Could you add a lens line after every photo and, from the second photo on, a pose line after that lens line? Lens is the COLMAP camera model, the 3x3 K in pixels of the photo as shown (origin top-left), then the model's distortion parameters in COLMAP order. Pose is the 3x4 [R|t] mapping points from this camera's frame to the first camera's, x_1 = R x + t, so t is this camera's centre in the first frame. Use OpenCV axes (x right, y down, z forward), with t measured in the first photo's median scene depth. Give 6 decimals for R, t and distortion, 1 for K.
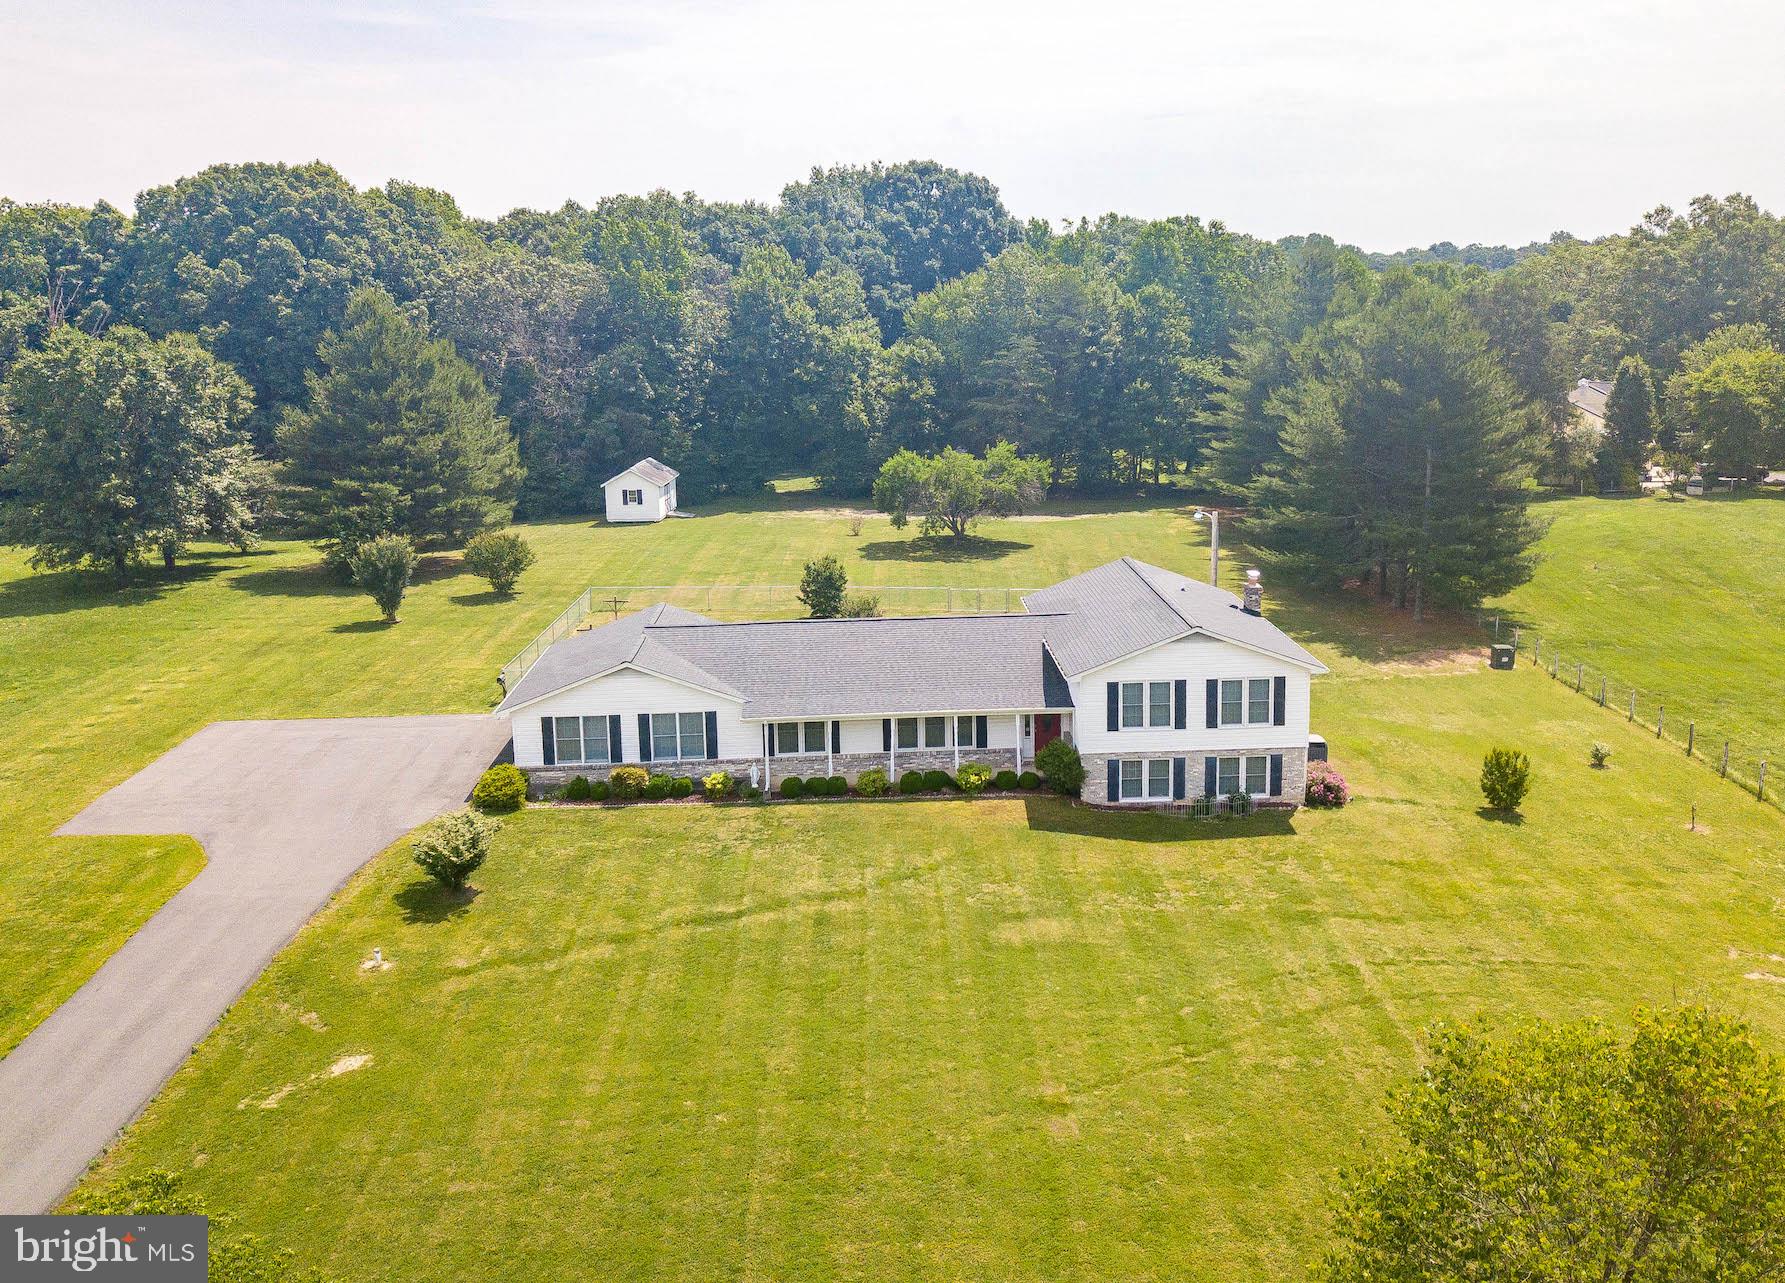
lens RADIAL K [[1480.6, 0, 965.7], [0, 1480.6, 635.7], [0, 0, 1]] dist [0.053841, -0.082227]
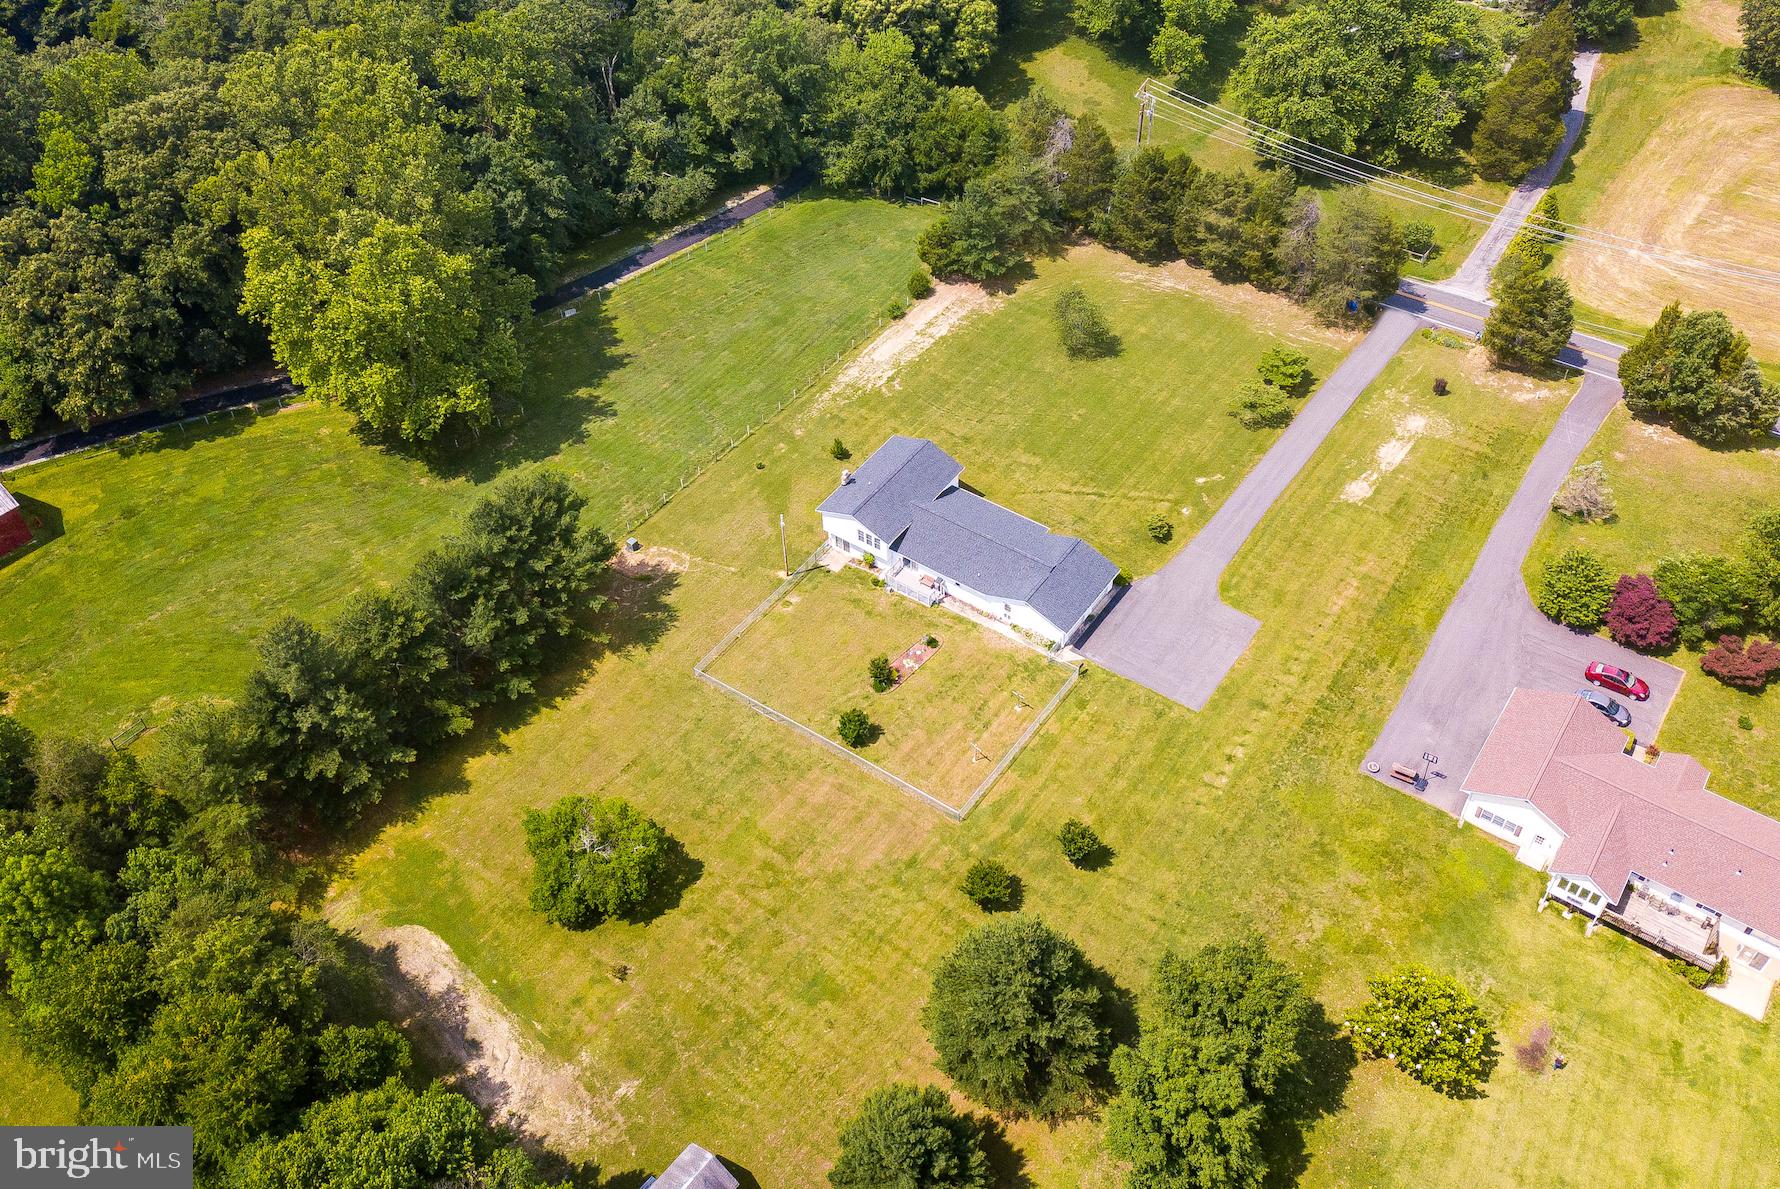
lens RADIAL K [[1426.4, 0, 890.0], [0, 1426.4, 594.5], [0, 0, 1]] dist [0.134184, -0.001245]
pose [[-0.770704, -0.453328, 0.447783, -1.194638], [0.168157, 0.533129, 0.829154, -2.203004], [-0.614605, 0.714330, -0.334654, 2.178625]]
